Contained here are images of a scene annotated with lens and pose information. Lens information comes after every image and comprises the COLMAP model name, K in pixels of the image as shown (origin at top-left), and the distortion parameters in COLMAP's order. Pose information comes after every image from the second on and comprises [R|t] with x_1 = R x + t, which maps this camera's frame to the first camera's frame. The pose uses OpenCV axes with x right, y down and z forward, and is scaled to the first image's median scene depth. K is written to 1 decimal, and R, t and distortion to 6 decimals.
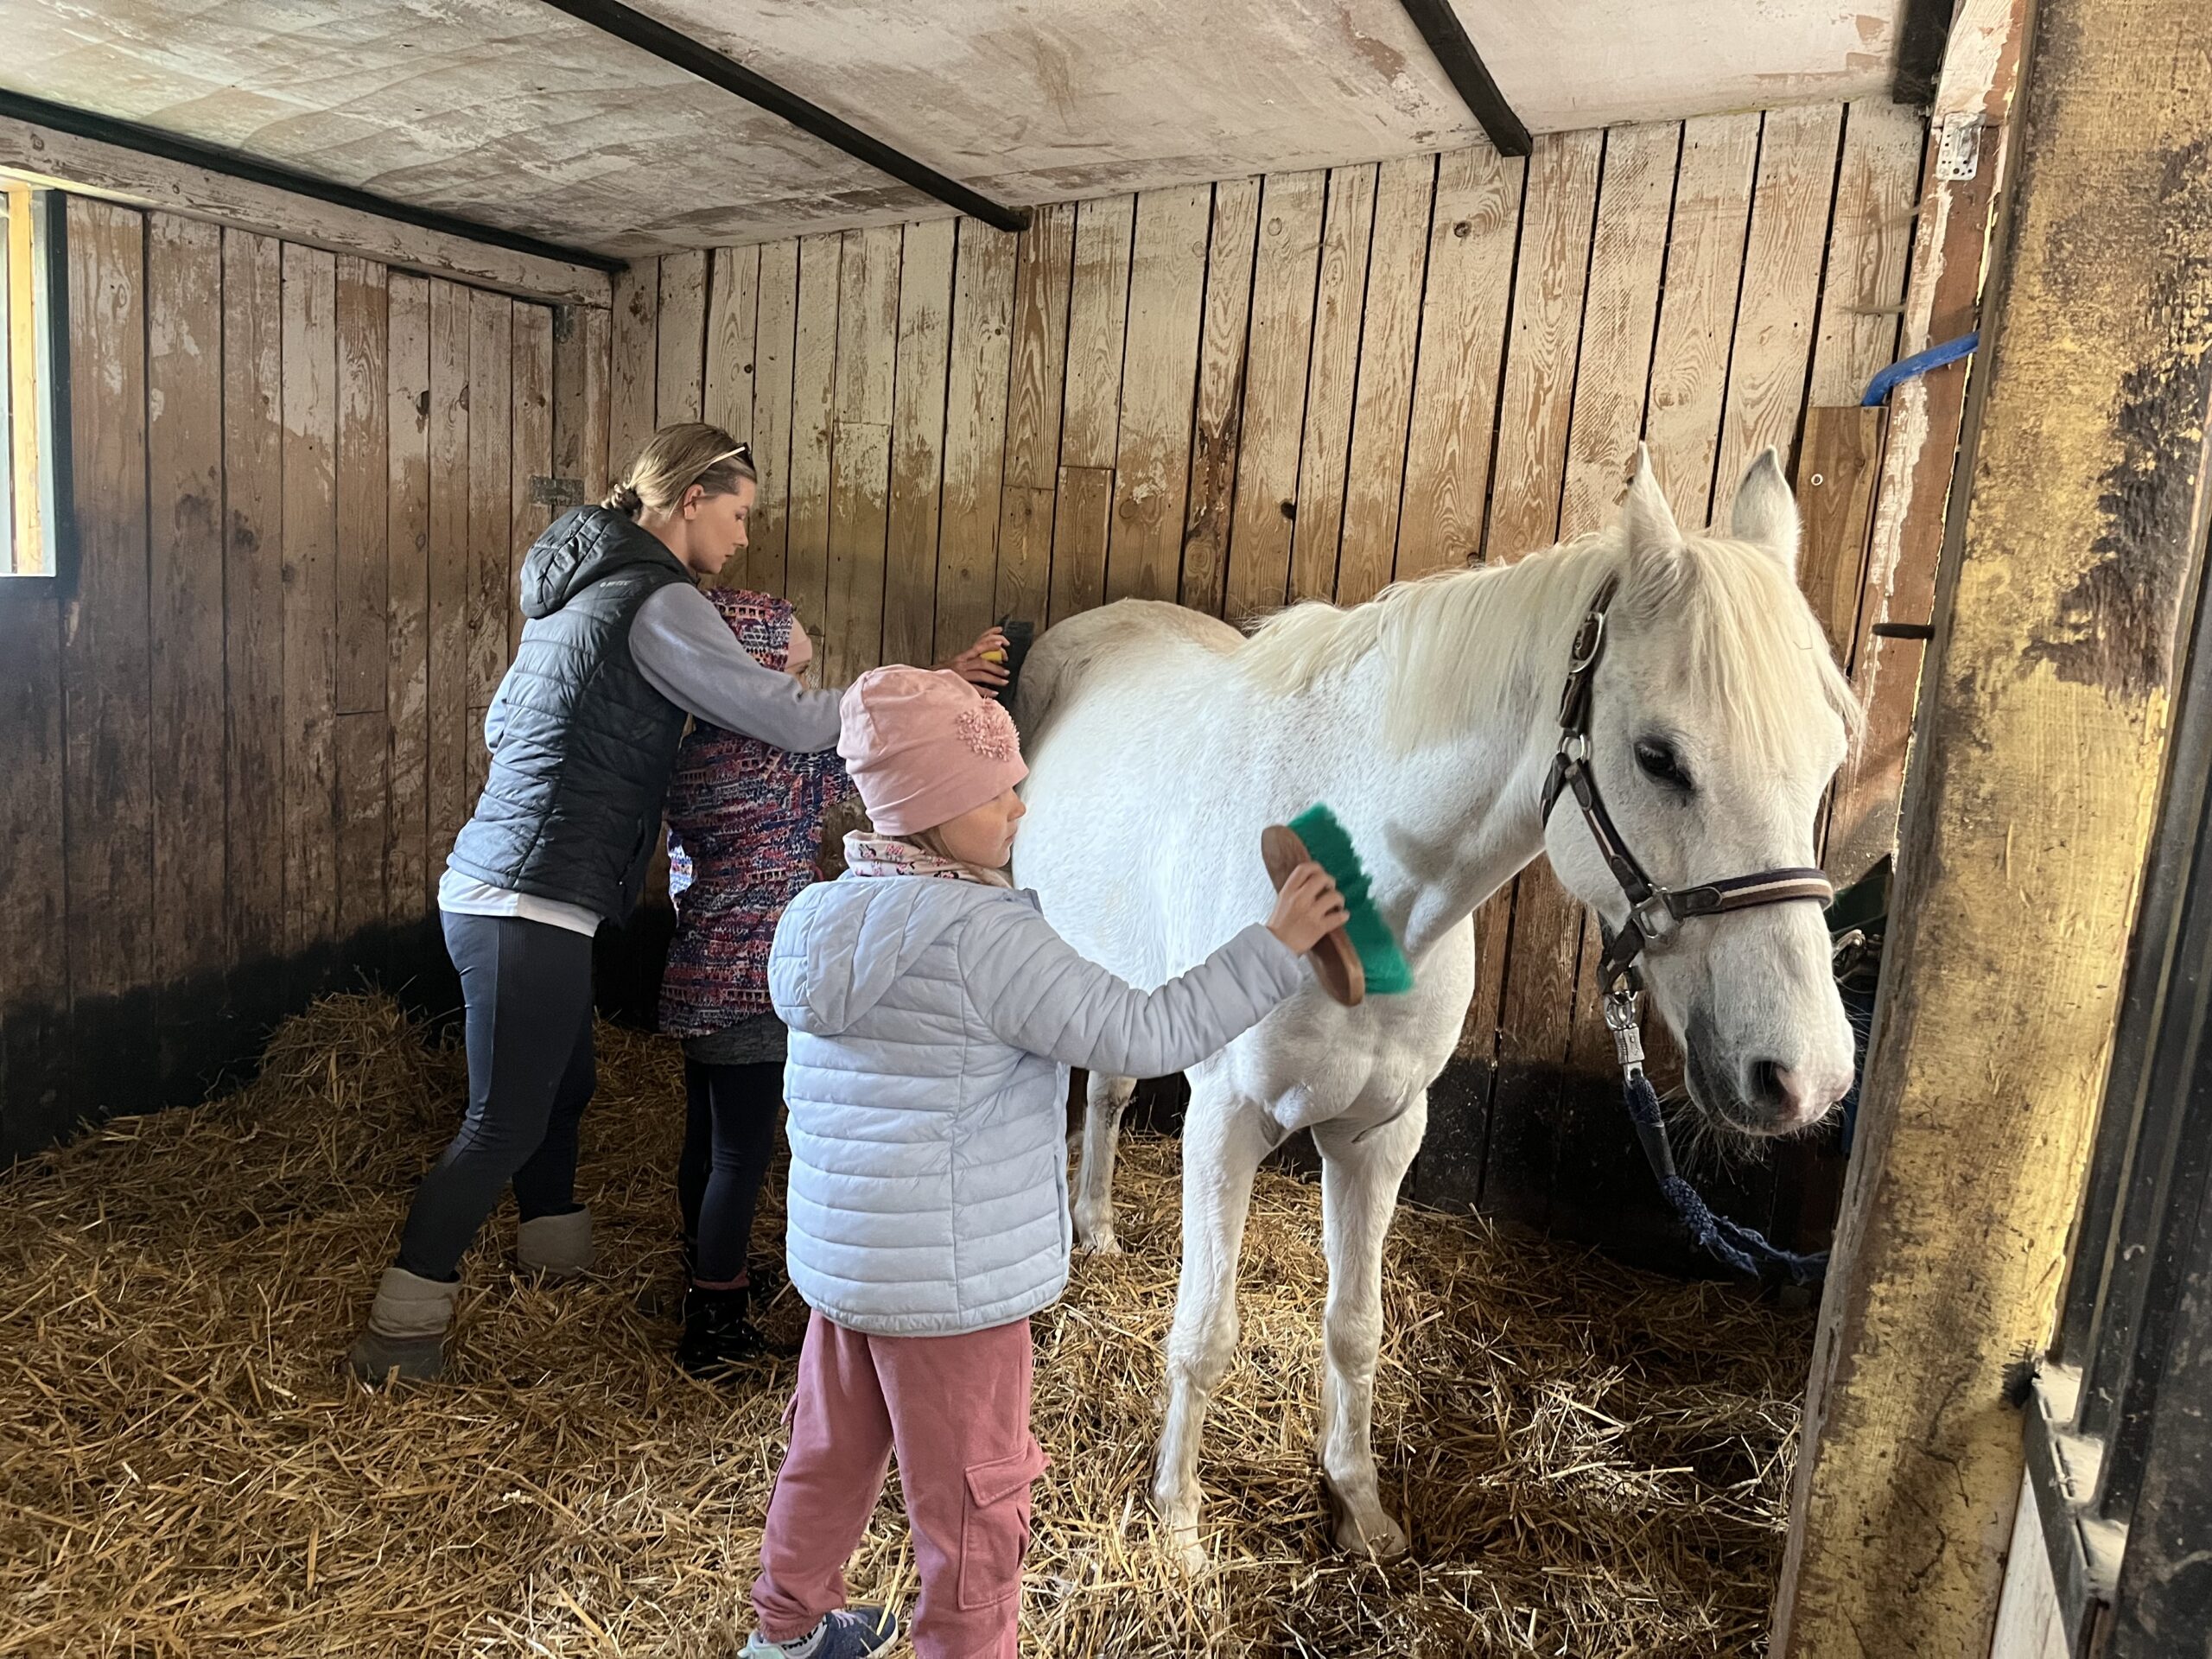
lens RADIAL K [[1671.6, 0, 1107.0], [0, 1671.6, 834.8], [0, 0, 1]] dist [0.067117, -0.093874]
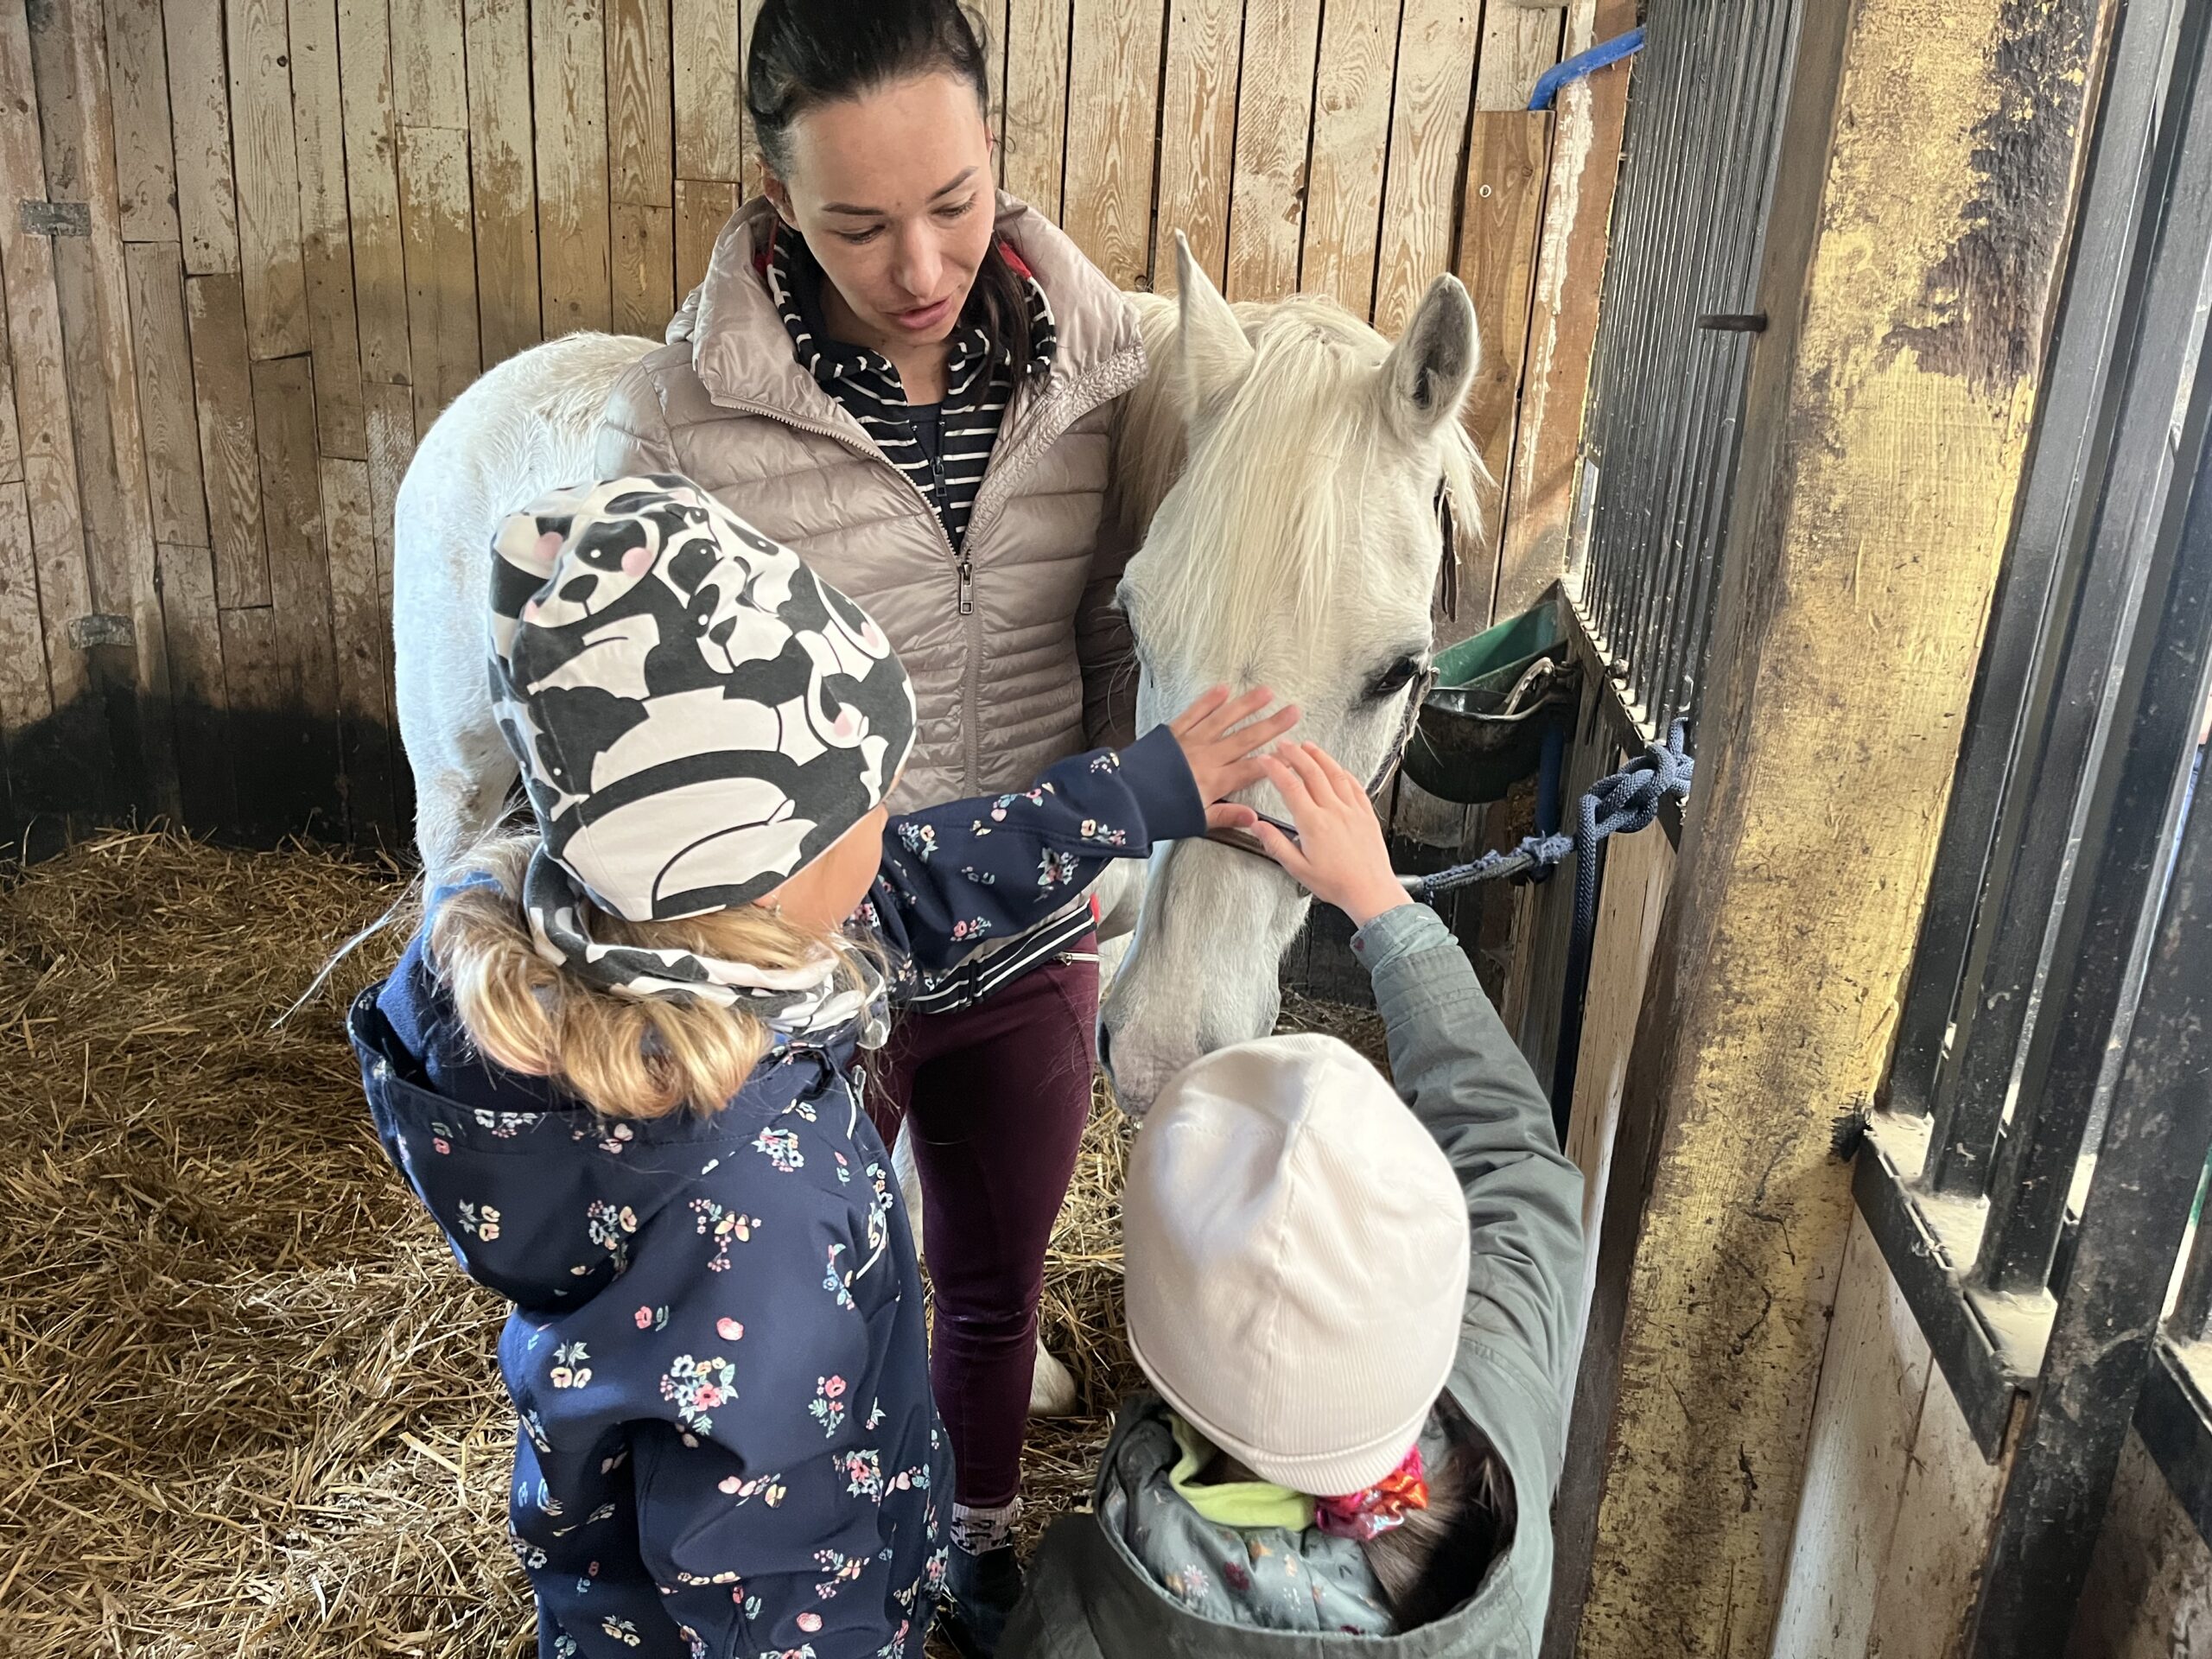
lens RADIAL K [[1671.6, 0, 1105.0], [0, 1671.6, 833.8], [0, 0, 1]] dist [0.067117, -0.093874]
pose [[0.976779, -0.080323, 0.198622, -0.041665], [0.050914, 0.987529, 0.148975, -0.005793], [-0.208111, -0.135403, 0.968688, 0.182560]]
